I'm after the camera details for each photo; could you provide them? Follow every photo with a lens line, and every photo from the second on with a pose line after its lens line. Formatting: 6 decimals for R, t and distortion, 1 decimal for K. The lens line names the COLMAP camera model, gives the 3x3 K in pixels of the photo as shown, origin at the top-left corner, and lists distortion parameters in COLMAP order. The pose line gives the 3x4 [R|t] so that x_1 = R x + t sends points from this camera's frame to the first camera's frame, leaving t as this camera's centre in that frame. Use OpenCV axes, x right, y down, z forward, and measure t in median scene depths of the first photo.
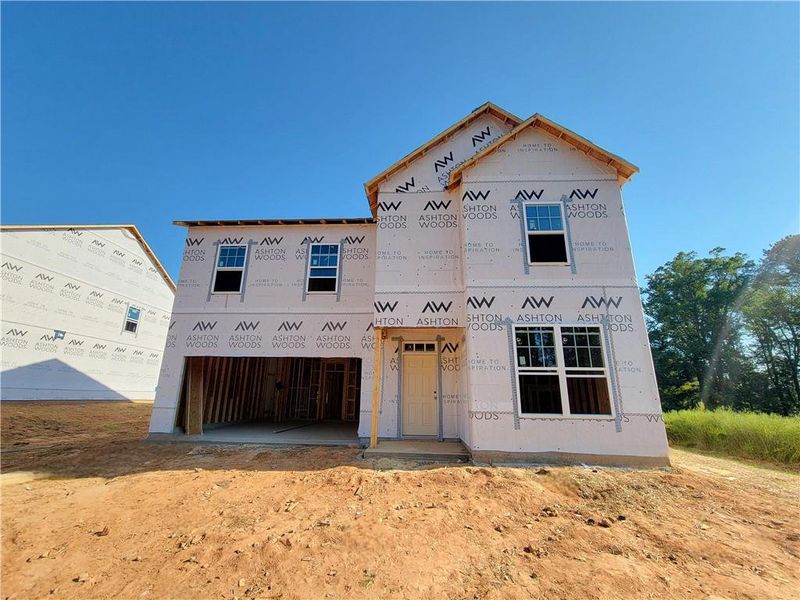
lens RADIAL K [[322.2, 0, 399.0], [0, 322.2, 305.5], [0, 0, 1]] dist [-0.003296, 0.001024]
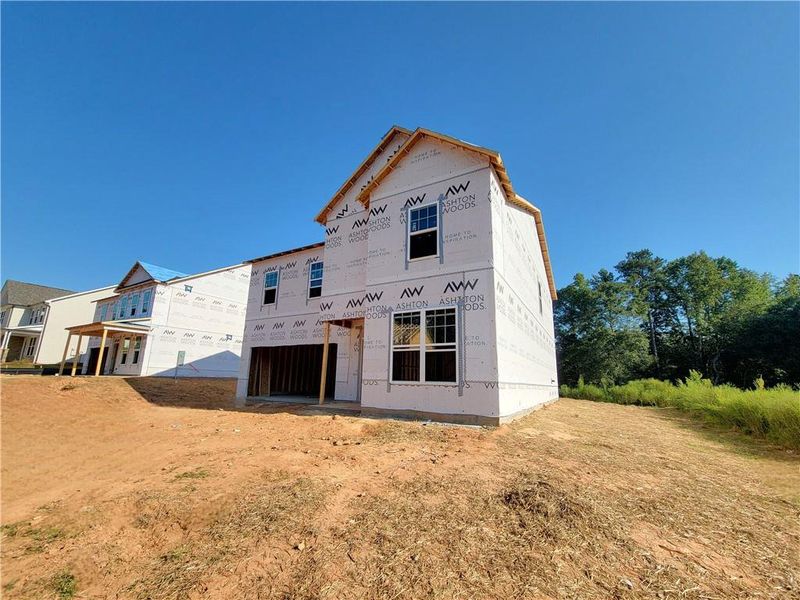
lens RADIAL K [[322.2, 0, 412.5], [0, 322.2, 304.4], [0, 0, 1]] dist [-0.003296, 0.001024]
pose [[0.899819, -0.096635, -0.425426, 0.812782], [0.113580, 0.993422, 0.014581, 0.016215], [0.421218, -0.061440, 0.904876, -0.094952]]
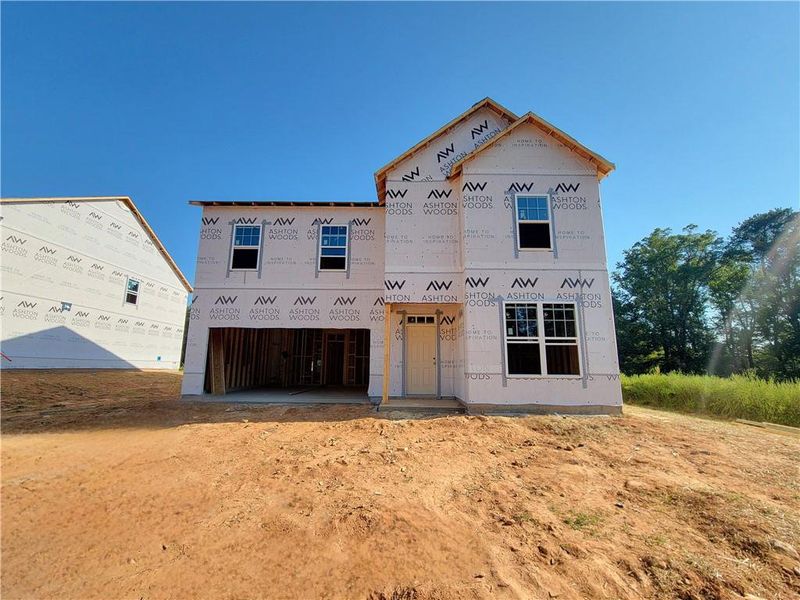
lens RADIAL K [[322.2, 0, 399.6], [0, 322.2, 303.4], [0, 0, 1]] dist [-0.003296, 0.001024]
pose [[0.998727, 0.004589, 0.050241, -0.074028], [-0.008726, 0.996557, 0.082451, -0.023446], [-0.049689, -0.082785, 0.995328, -0.135847]]
